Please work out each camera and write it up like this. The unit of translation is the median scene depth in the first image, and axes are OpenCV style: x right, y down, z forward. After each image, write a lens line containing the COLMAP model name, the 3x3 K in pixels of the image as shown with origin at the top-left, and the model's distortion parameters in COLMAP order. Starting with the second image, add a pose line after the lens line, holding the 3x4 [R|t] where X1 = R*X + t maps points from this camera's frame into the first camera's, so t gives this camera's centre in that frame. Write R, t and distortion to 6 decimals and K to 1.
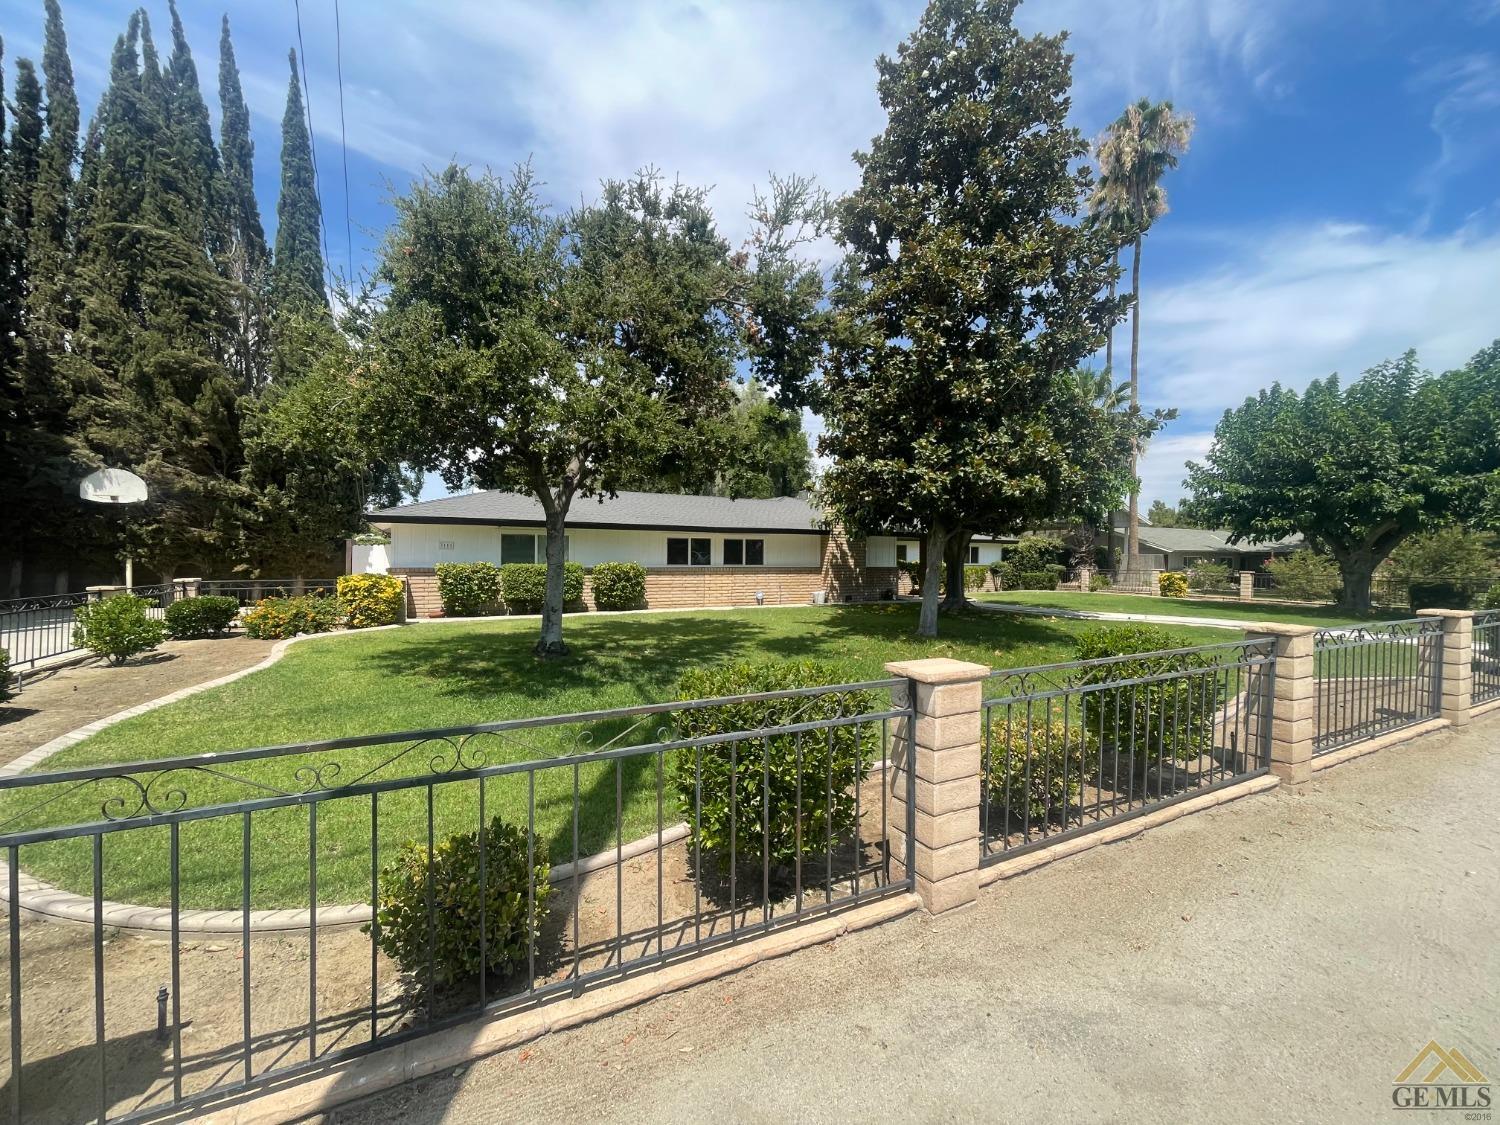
lens RADIAL K [[620.0, 0, 752.4], [0, 620.0, 563.3], [0, 0, 1]] dist [-0.002175, 0.003149]
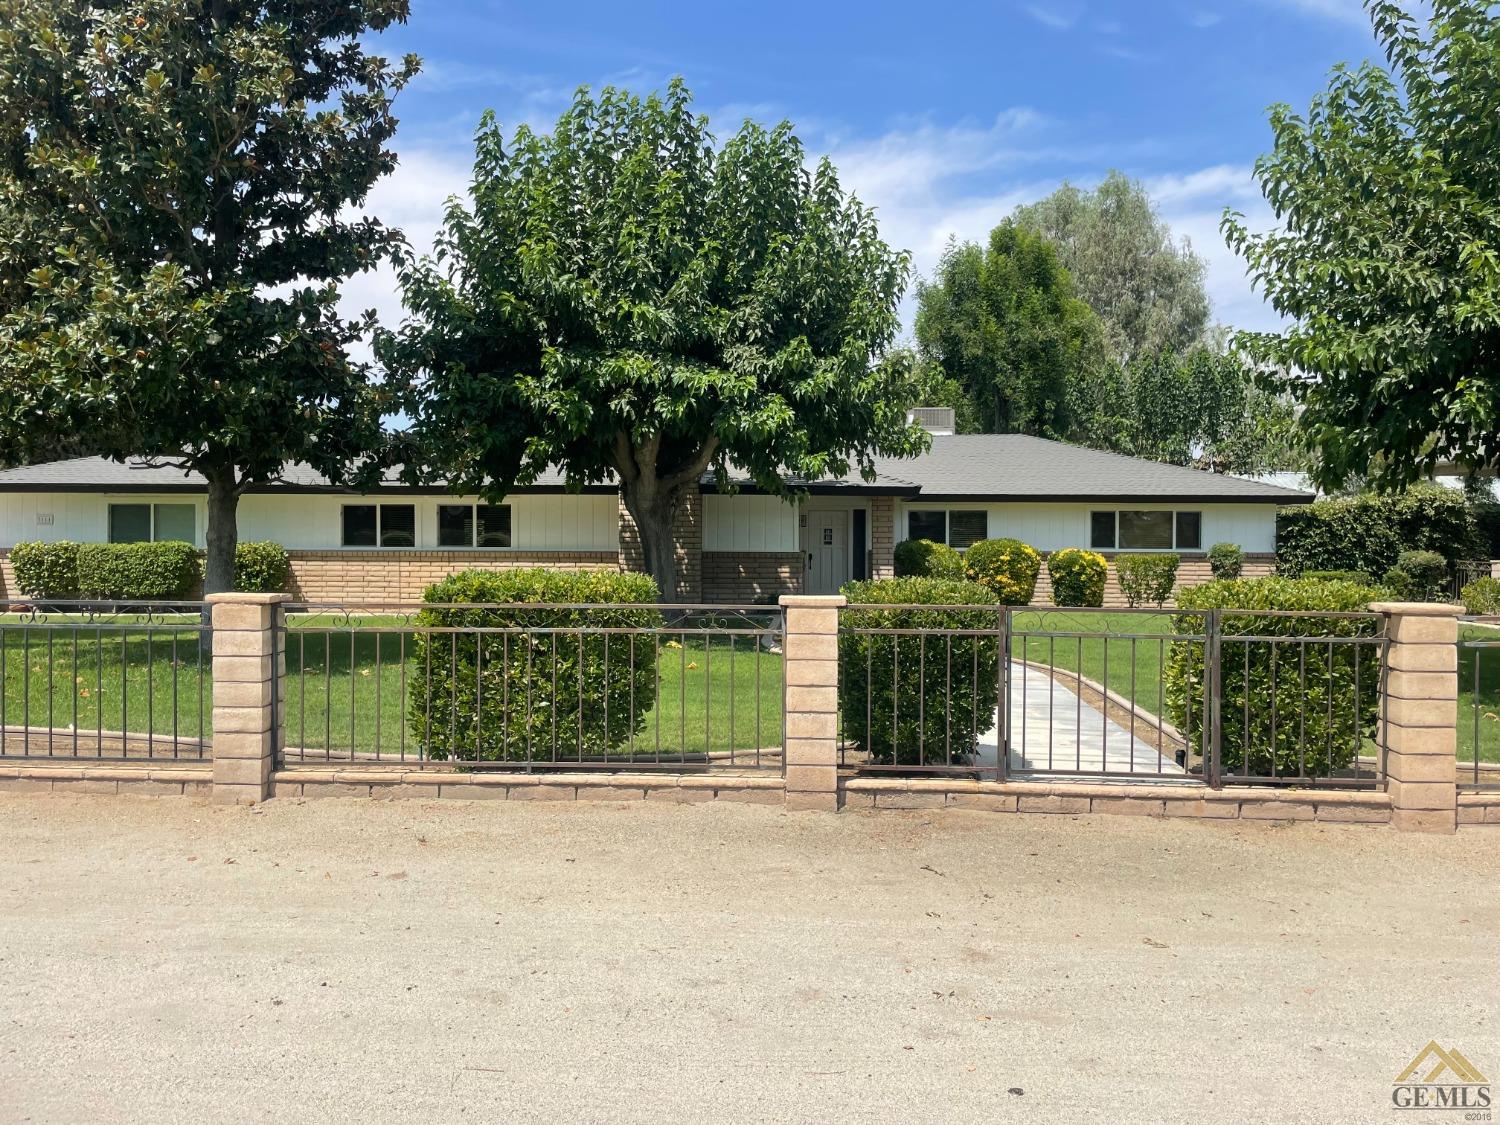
lens RADIAL K [[1159.6, 0, 774.5], [0, 1159.6, 539.1], [0, 0, 1]] dist [0.083695, -0.109674]
pose [[0.857033, -0.003162, -0.515251, 0.852608], [-0.004704, 0.999891, -0.013961, 0.010032], [0.515239, 0.014389, 0.856926, 0.178412]]
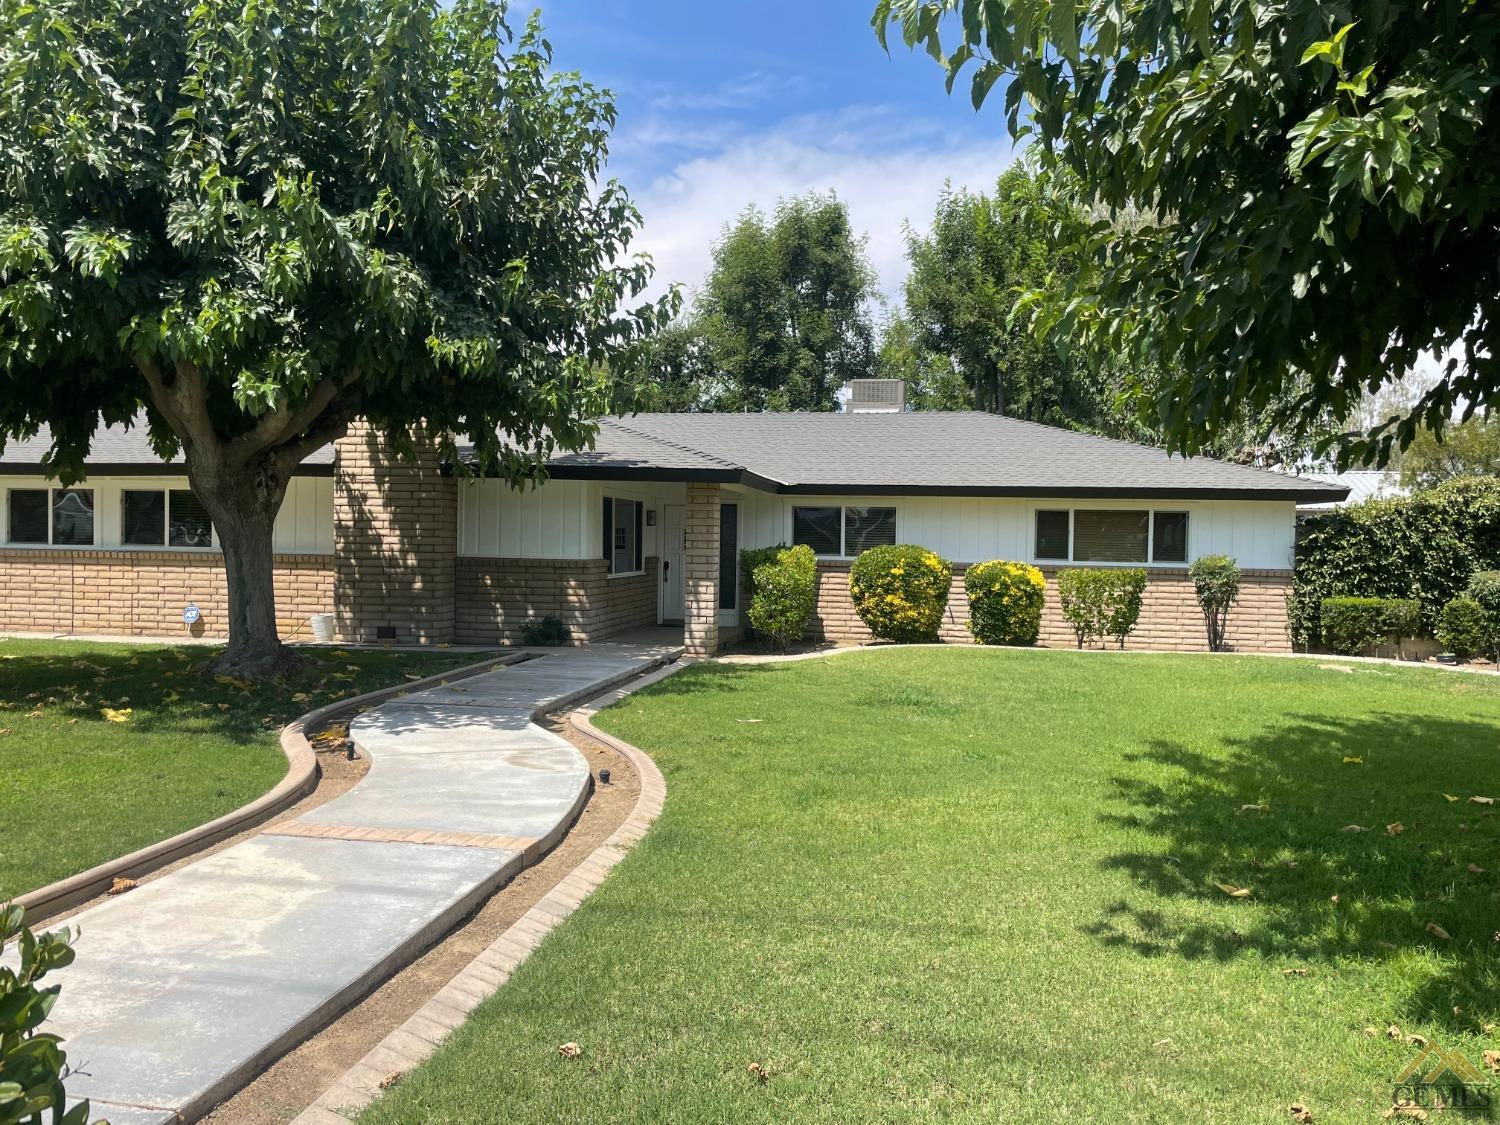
lens RADIAL K [[1159.6, 0, 764.4], [0, 1159.6, 550.4], [0, 0, 1]] dist [0.083695, -0.109674]
pose [[0.801606, 0.011961, -0.597733, 0.880461], [-0.019305, 0.999796, -0.005883, 0.002492], [0.597540, 0.016254, 0.801674, 0.587926]]
